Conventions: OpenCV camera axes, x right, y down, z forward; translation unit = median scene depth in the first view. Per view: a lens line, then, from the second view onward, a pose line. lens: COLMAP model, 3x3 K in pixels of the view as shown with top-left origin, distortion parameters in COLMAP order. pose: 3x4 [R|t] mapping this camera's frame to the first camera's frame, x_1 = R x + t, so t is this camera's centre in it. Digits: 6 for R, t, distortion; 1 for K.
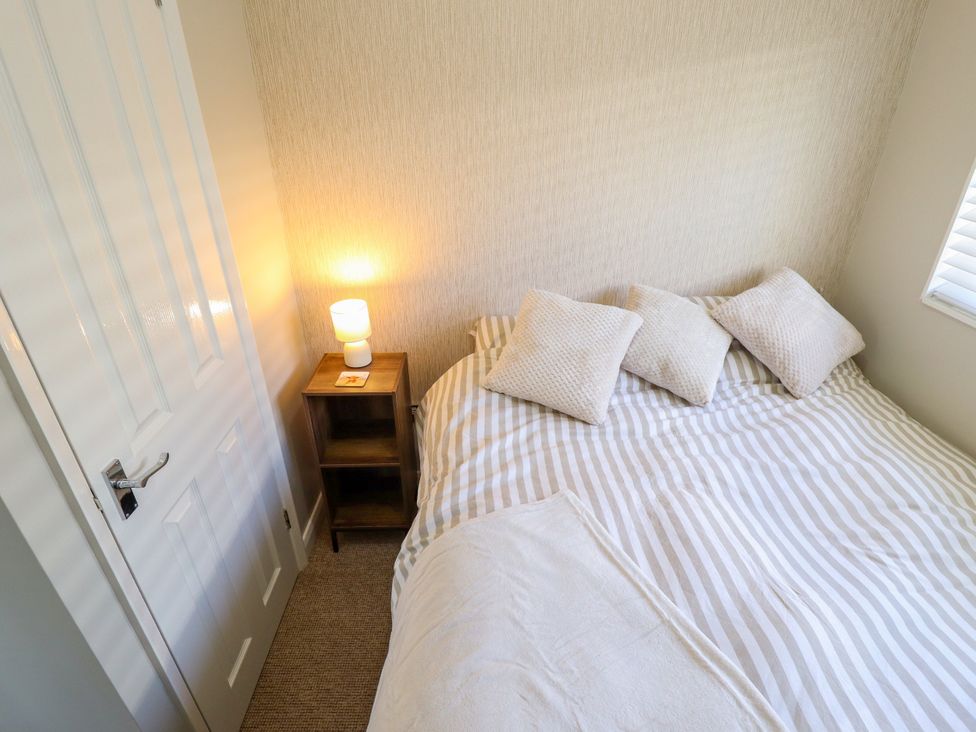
lens RADIAL K [[505.8, 0, 499.5], [0, 505.8, 359.1], [0, 0, 1]] dist [-0.000283, -0.013985]
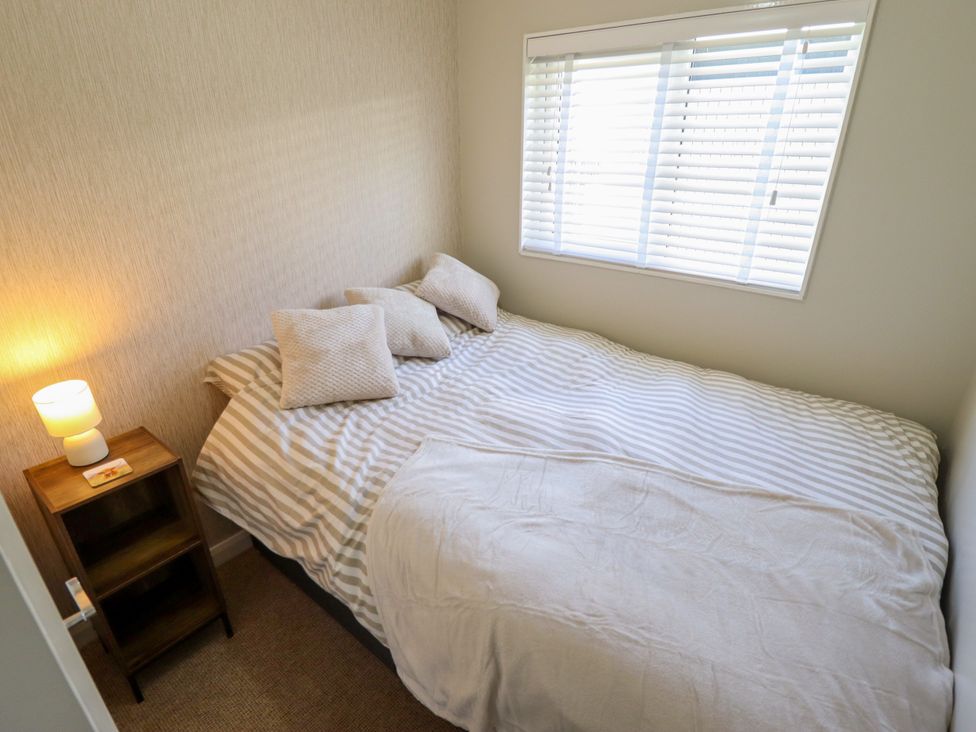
lens RADIAL K [[505.8, 0, 499.5], [0, 505.8, 359.1], [0, 0, 1]] dist [-0.000283, -0.013985]
pose [[0.635780, -0.313633, 0.705278, -0.450735], [0.362532, 0.928007, 0.085871, 0.033656], [-0.681435, 0.201091, 0.703711, -0.027053]]
